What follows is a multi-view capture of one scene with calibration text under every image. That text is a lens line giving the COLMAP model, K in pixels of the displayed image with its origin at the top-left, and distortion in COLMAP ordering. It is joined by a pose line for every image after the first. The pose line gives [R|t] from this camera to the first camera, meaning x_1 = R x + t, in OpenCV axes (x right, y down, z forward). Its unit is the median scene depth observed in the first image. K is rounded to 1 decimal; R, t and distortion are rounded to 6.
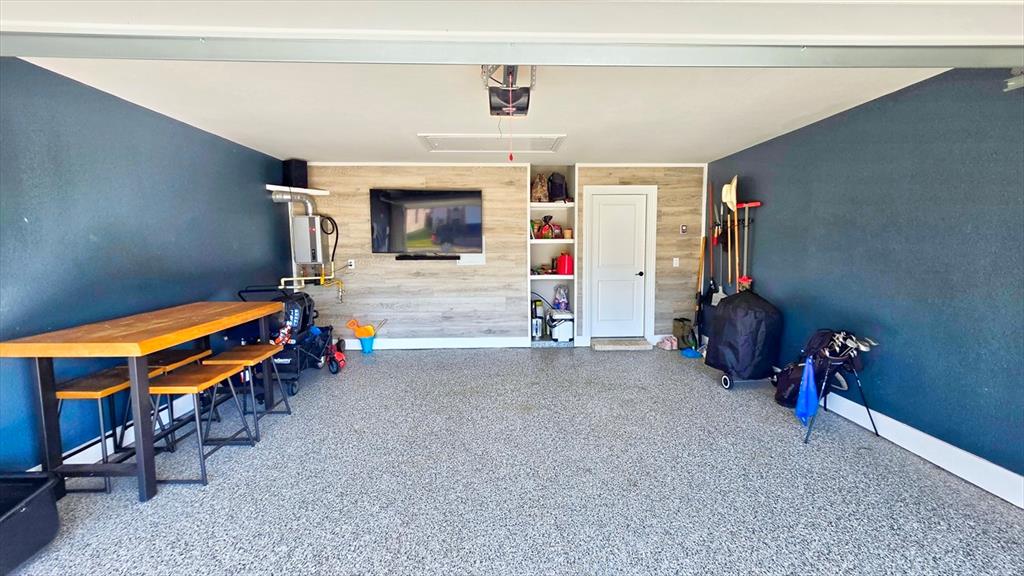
lens RADIAL K [[409.5, 0, 513.1], [0, 409.5, 284.4], [0, 0, 1]] dist [-0.000215, -0.000117]
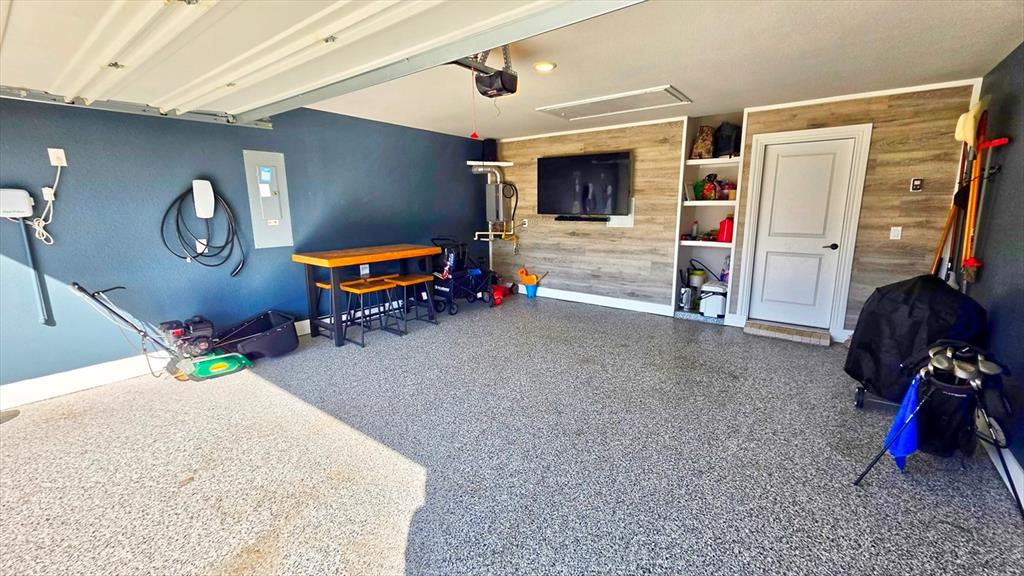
lens RADIAL K [[411.7, 0, 513.6], [0, 411.7, 285.5], [0, 0, 1]] dist [0.000036, -0.000058]
pose [[0.768020, 0.122484, -0.628604, 0.359809], [-0.064087, 0.991313, 0.114858, -0.004252], [0.637211, -0.047928, 0.769197, 0.036992]]
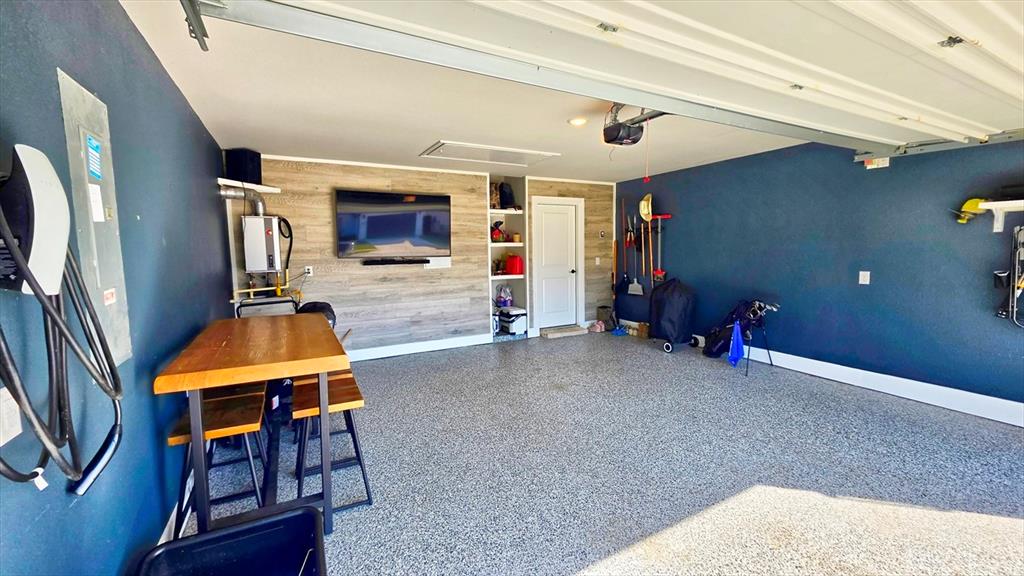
lens RADIAL K [[409.5, 0, 513.1], [0, 409.5, 284.4], [0, 0, 1]] dist [-0.000215, -0.000117]
pose [[0.899145, -0.047634, 0.435051, -0.382363], [0.052301, 0.998631, 0.001246, 0.001260], [-0.434514, 0.021634, 0.900405, 0.001000]]
